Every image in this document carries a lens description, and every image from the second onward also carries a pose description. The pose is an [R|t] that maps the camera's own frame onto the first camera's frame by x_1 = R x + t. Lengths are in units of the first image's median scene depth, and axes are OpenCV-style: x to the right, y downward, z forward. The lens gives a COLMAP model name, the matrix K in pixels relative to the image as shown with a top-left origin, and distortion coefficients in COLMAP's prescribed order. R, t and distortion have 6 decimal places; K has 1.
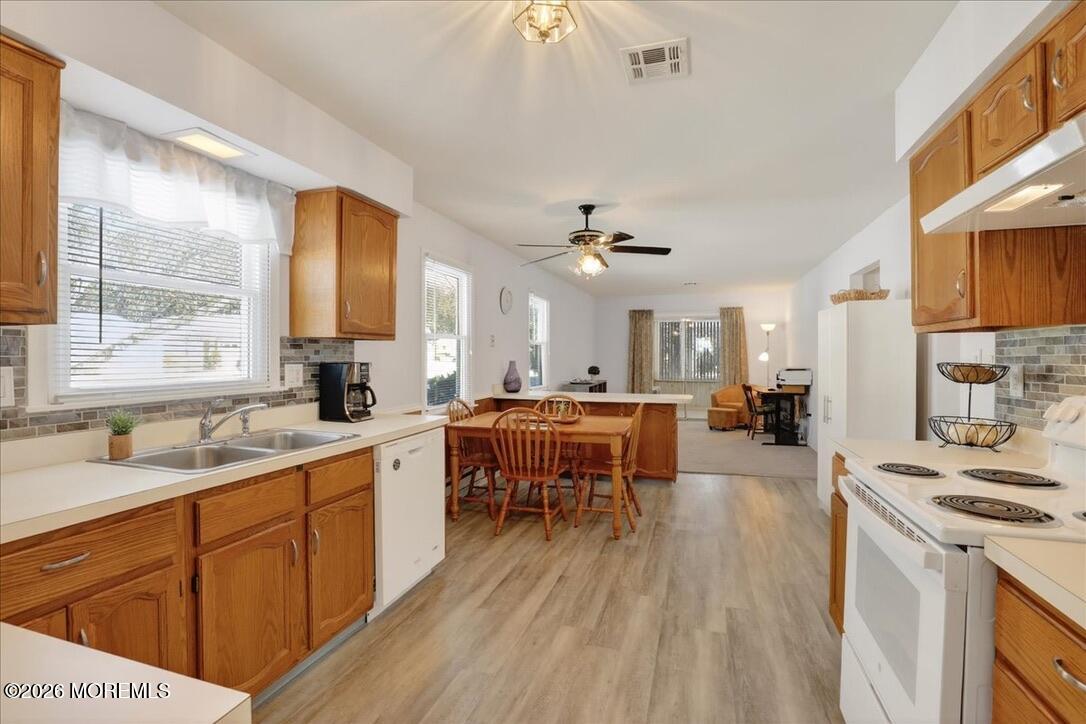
lens RADIAL K [[504.9, 0, 542.6], [0, 504.9, 356.6], [0, 0, 1]] dist [-0.025520, -0.000036]
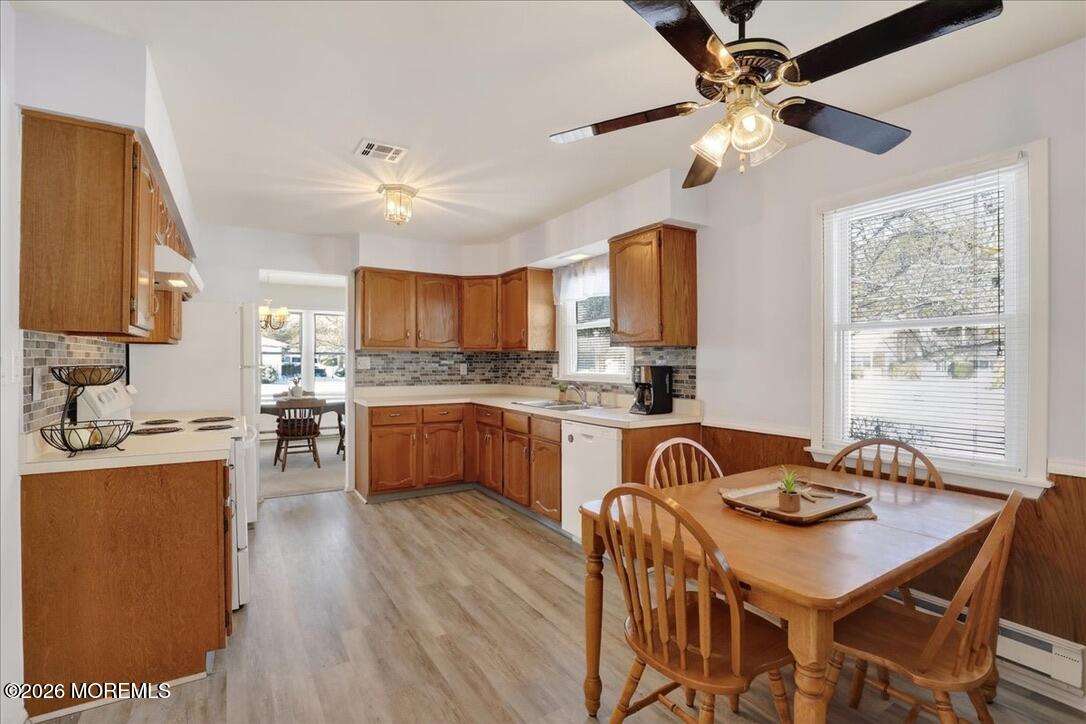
lens RADIAL K [[504.9, 0, 542.7], [0, 504.9, 363.2], [0, 0, 1]] dist [-0.025520, -0.000036]
pose [[-0.657155, 0.000698, -0.753755, 0.806663], [-0.001199, 0.999997, 0.001972, 0.003846], [0.753754, 0.002200, -0.657153, 1.849084]]
